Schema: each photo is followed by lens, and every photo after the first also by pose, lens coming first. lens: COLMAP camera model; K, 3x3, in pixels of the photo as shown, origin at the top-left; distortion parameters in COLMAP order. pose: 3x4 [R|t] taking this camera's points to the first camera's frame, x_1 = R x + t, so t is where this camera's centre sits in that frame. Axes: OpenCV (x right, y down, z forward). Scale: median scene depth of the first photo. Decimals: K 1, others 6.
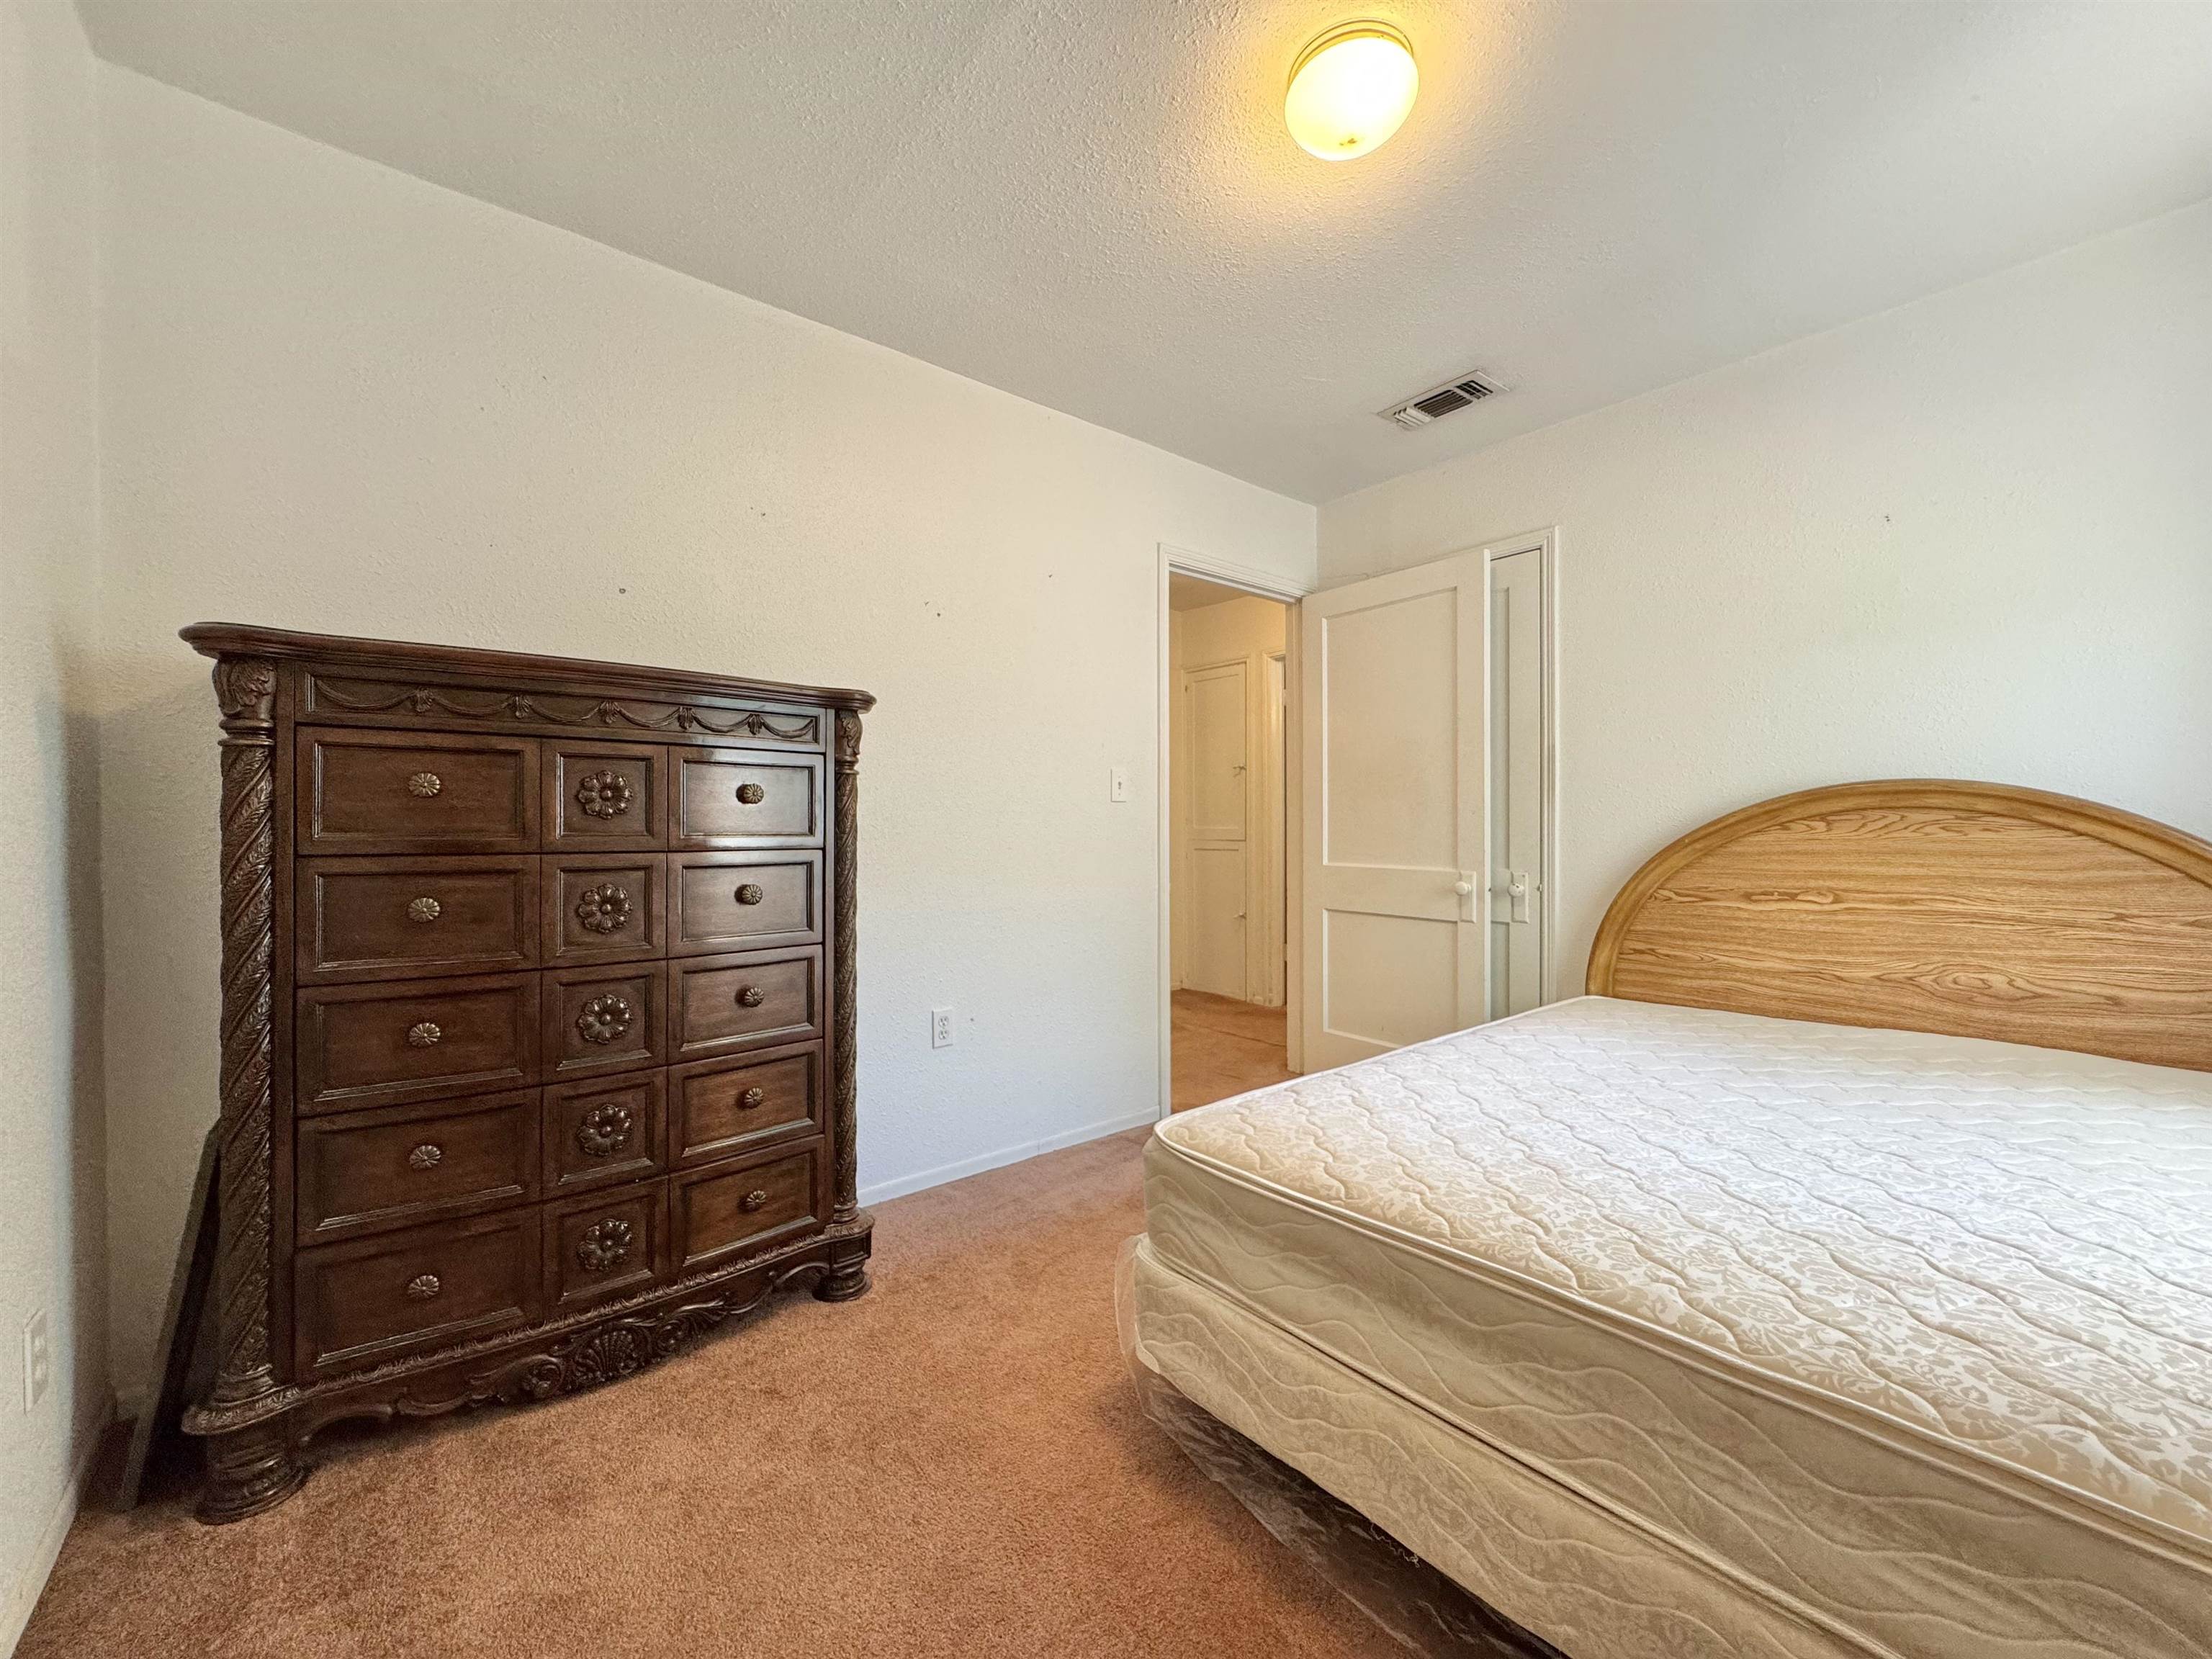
lens RADIAL K [[877.4, 0, 1101.5], [0, 877.4, 830.0], [0, 0, 1]] dist [-0.002738, 0.000020]
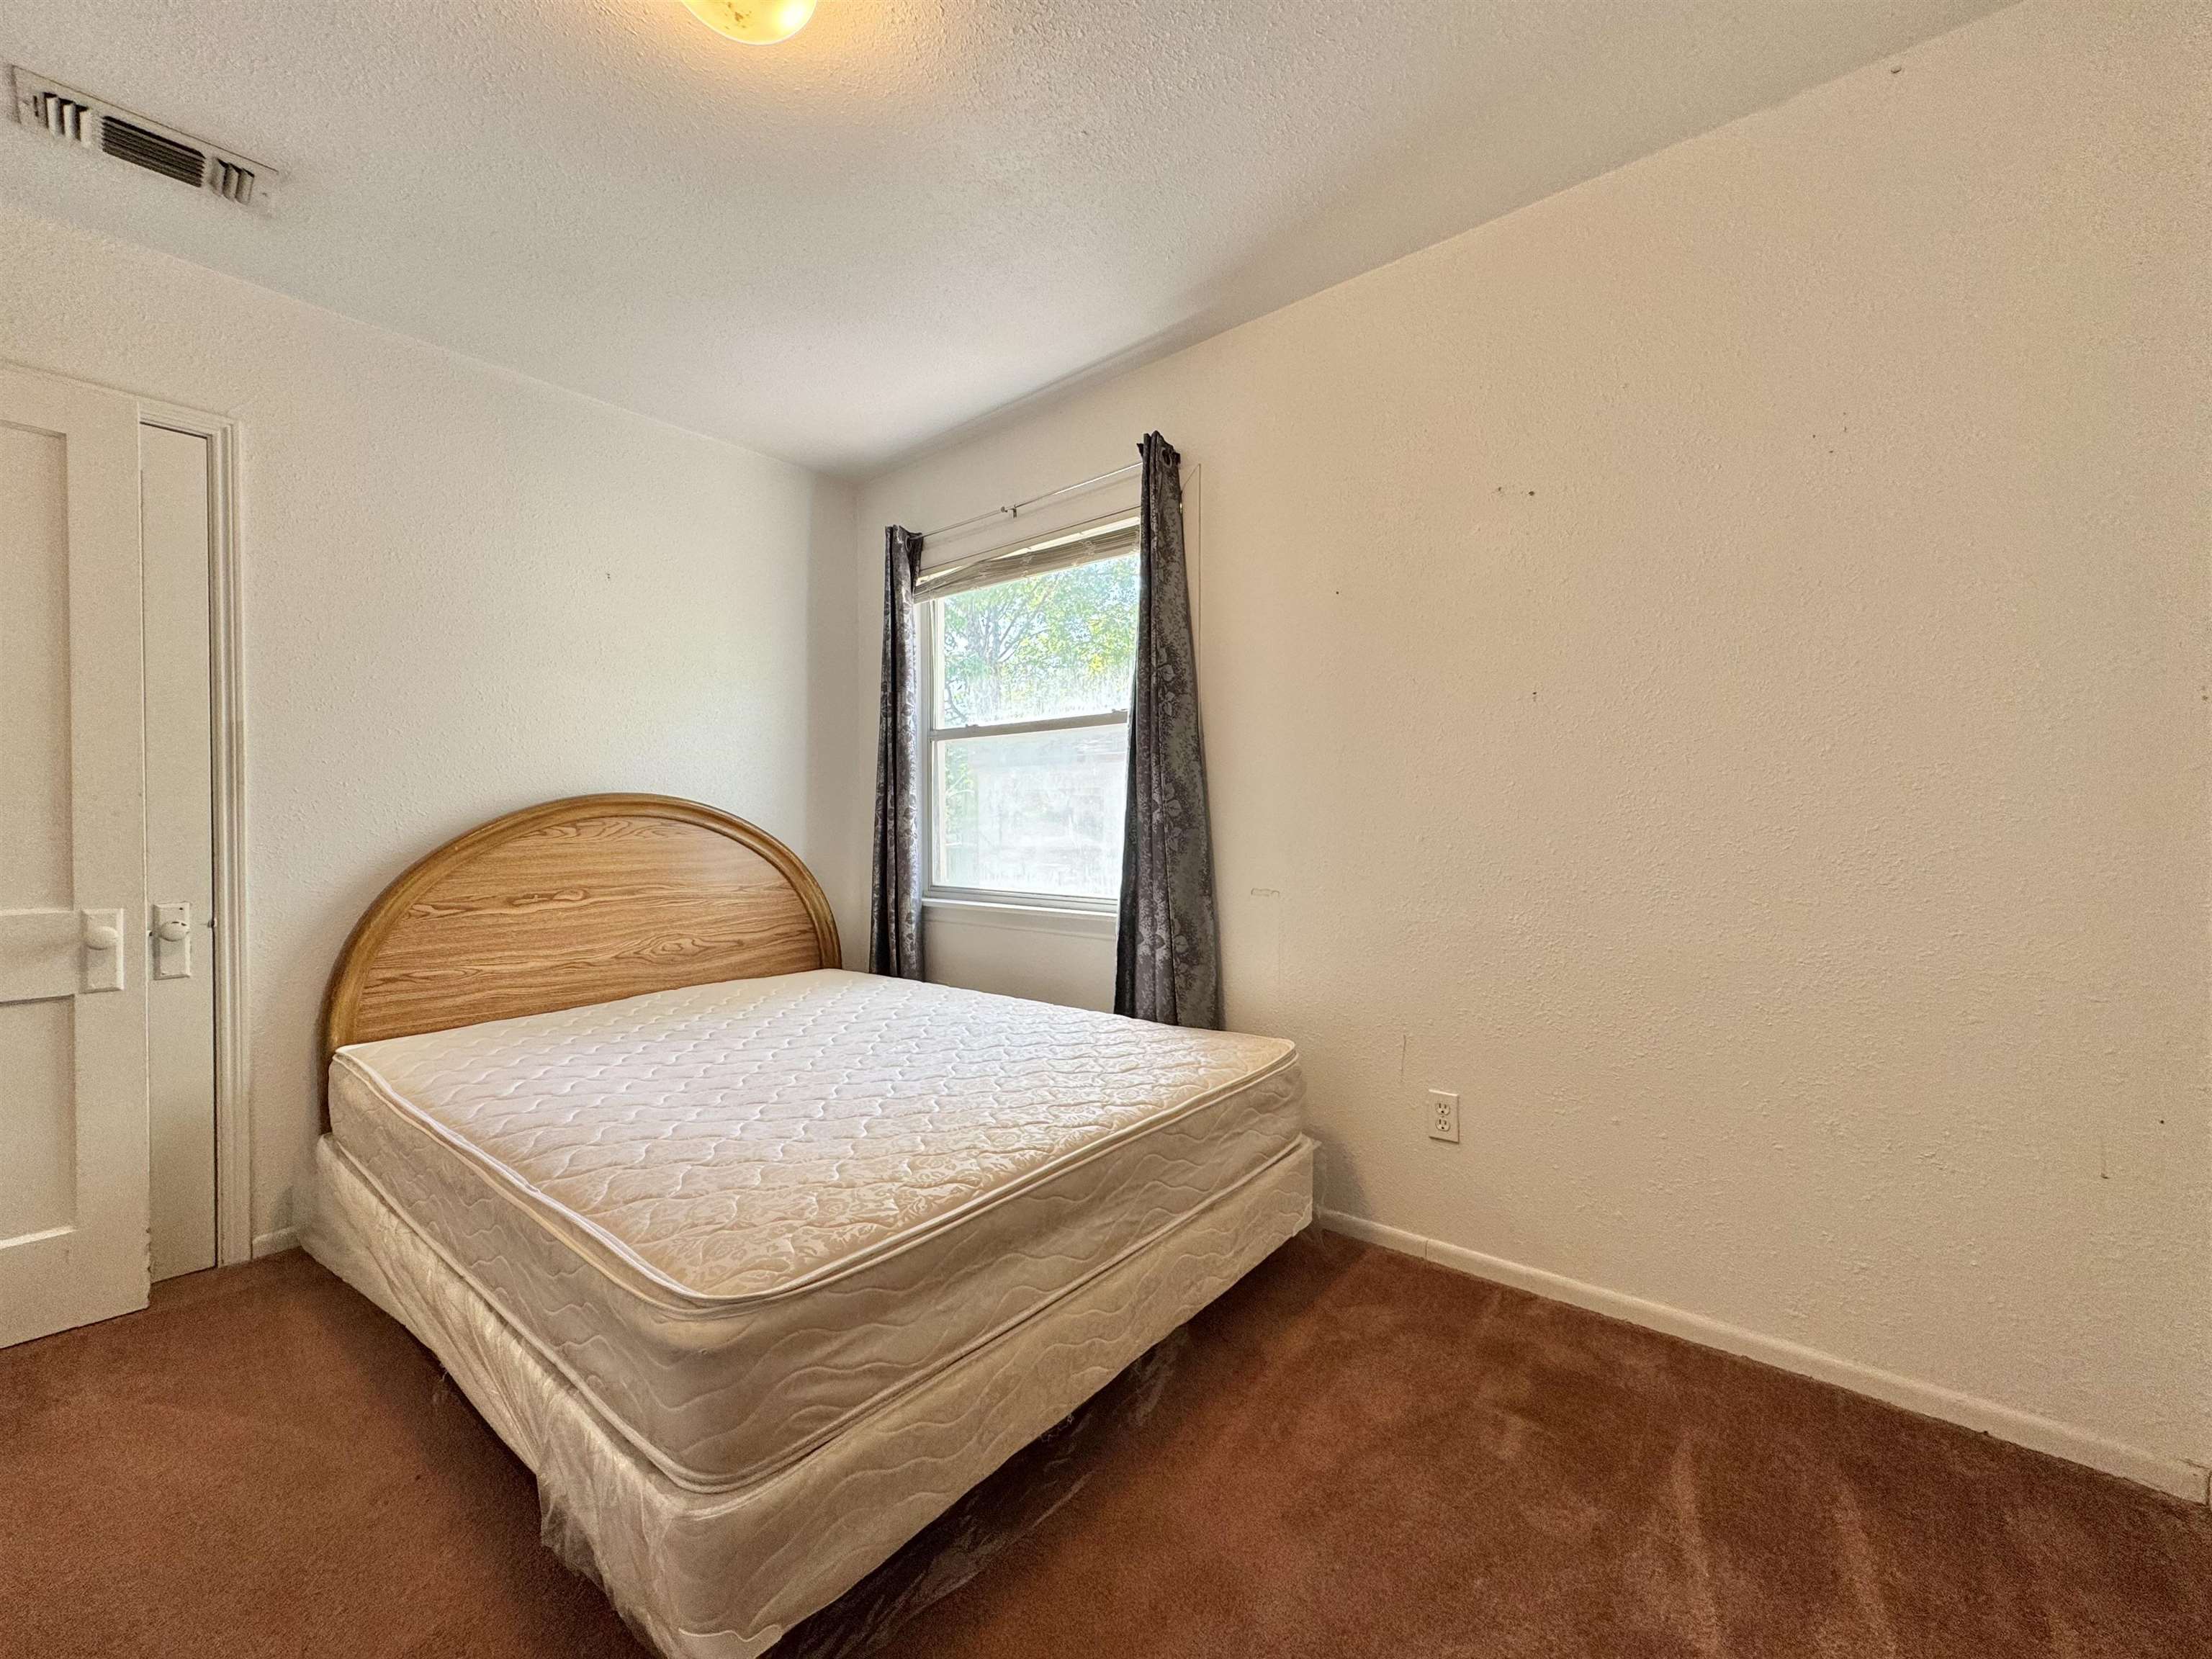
lens RADIAL K [[877.4, 0, 1101.5], [0, 877.4, 830.0], [0, 0, 1]] dist [-0.002738, 0.000020]
pose [[-0.185126, -0.001072, 0.982714, -0.423869], [0.013030, 0.999909, 0.003545, -0.001510], [-0.982628, 0.013461, -0.185095, 0.575441]]
